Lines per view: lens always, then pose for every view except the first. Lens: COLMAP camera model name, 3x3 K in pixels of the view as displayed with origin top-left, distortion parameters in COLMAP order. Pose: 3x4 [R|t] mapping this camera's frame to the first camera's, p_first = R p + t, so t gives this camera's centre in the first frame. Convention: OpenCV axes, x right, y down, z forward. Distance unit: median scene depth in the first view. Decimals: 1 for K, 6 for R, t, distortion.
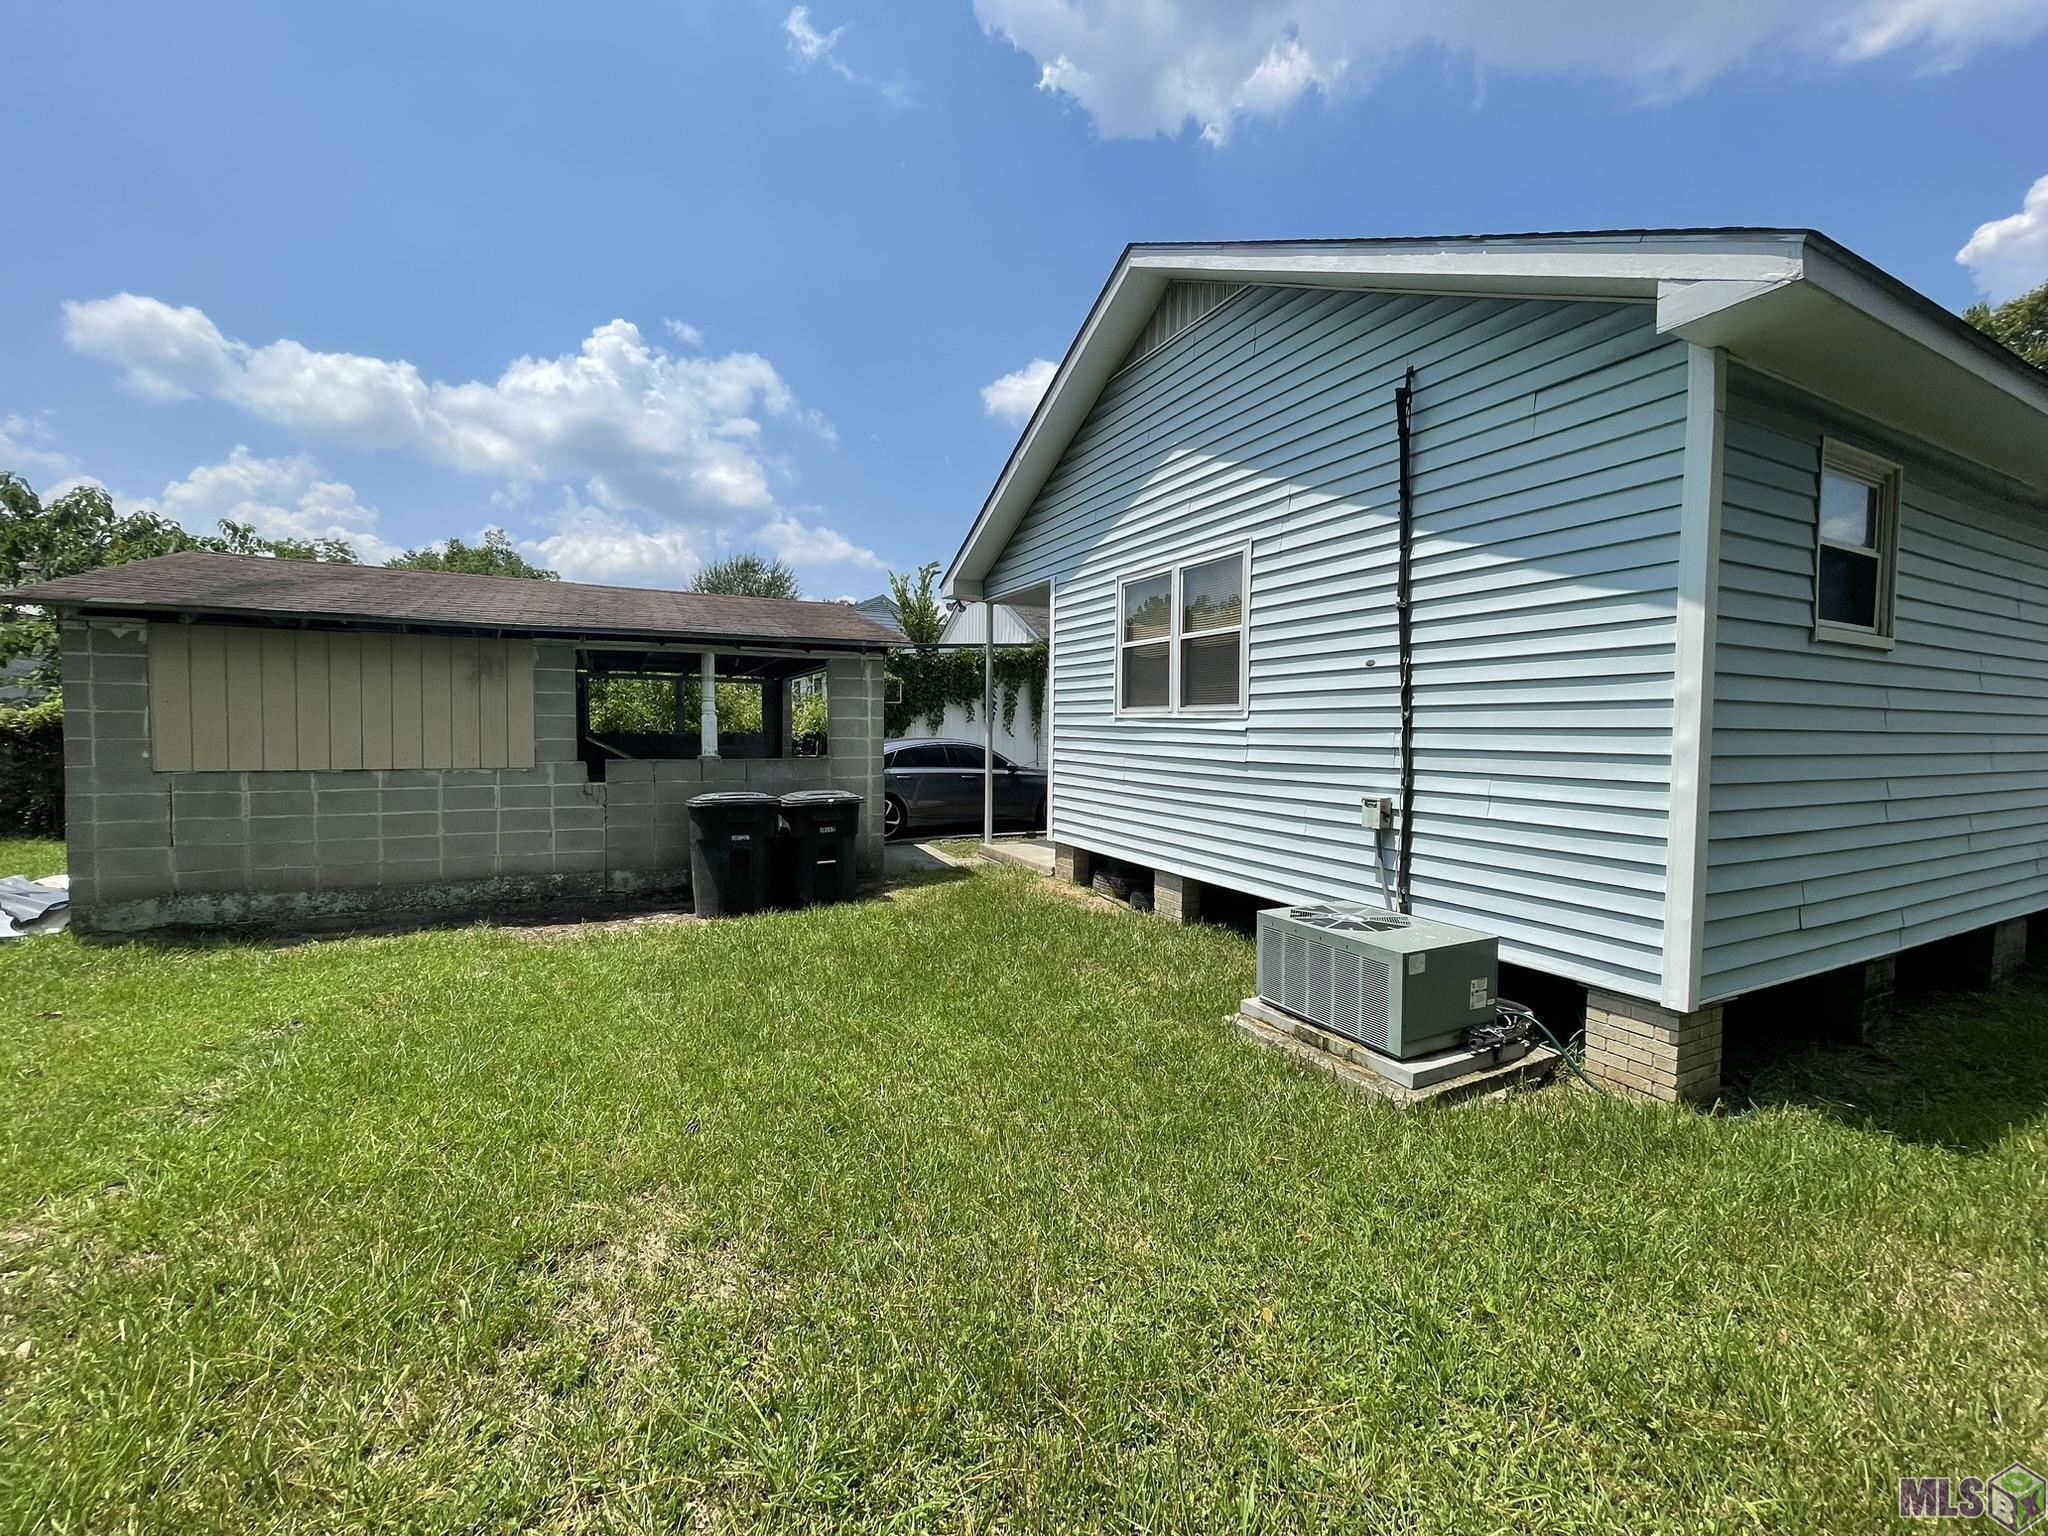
lens RADIAL K [[821.2, 0, 1027.3], [0, 821.2, 760.6], [0, 0, 1]] dist [-0.001554, 0.000681]
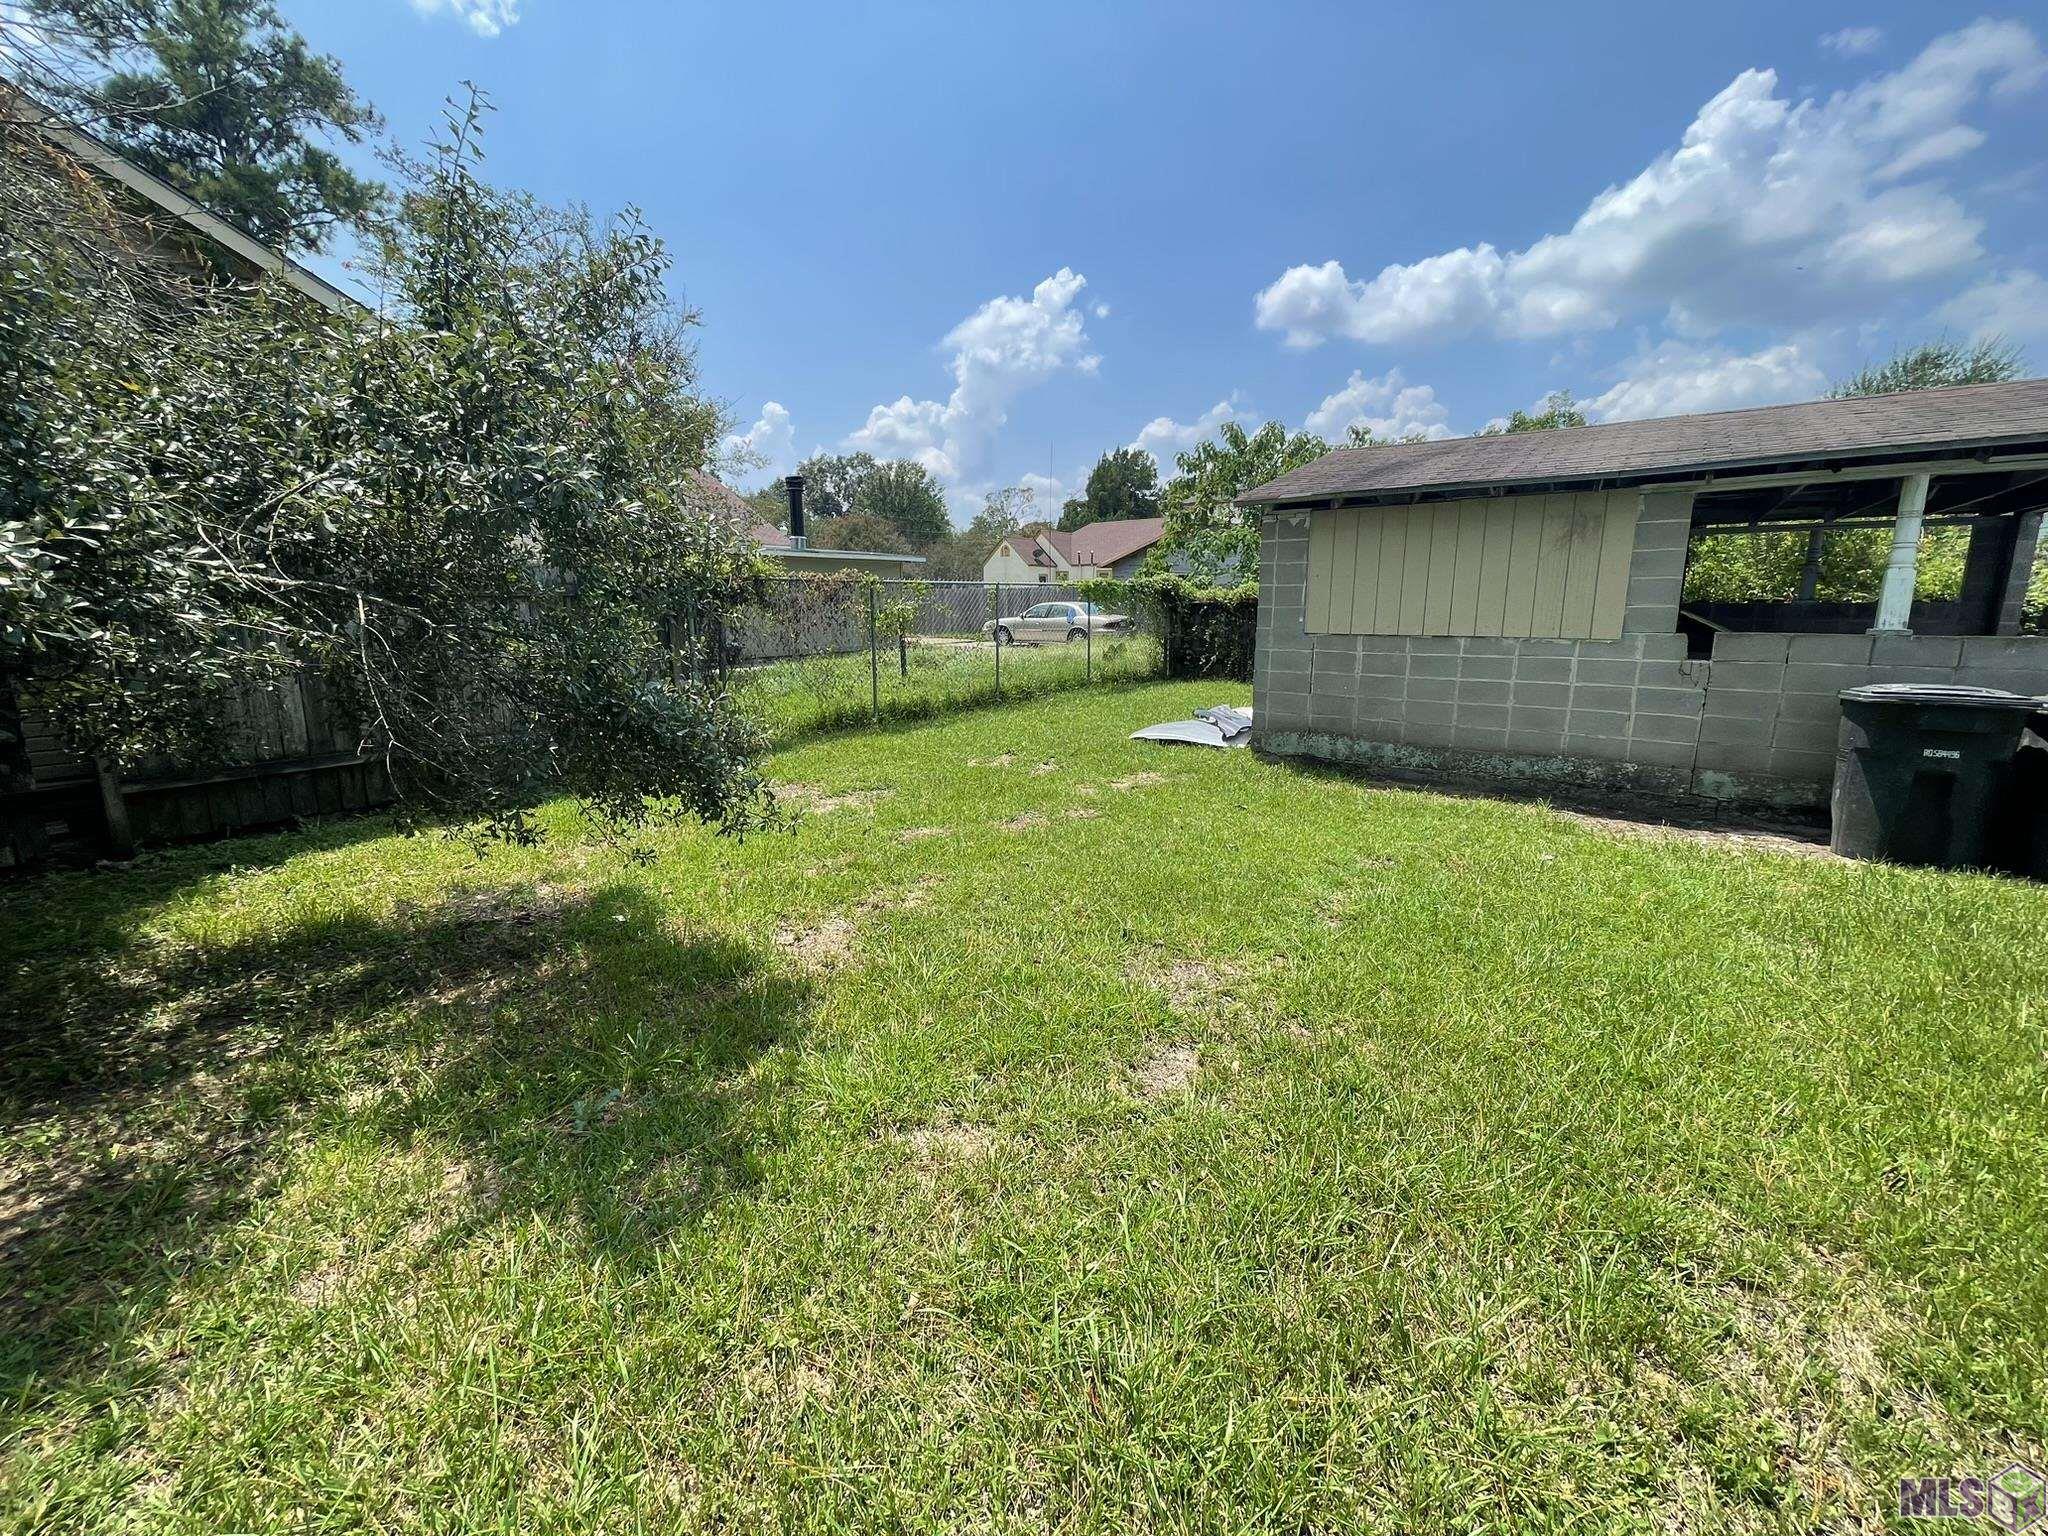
lens RADIAL K [[821.2, 0, 1027.3], [0, 821.2, 760.6], [0, 0, 1]] dist [-0.001554, 0.000681]
pose [[0.439299, 0.157707, -0.884390, -0.091646], [-0.025066, 0.986238, 0.163418, 0.009875], [0.897991, -0.049621, 0.437206, 0.047801]]
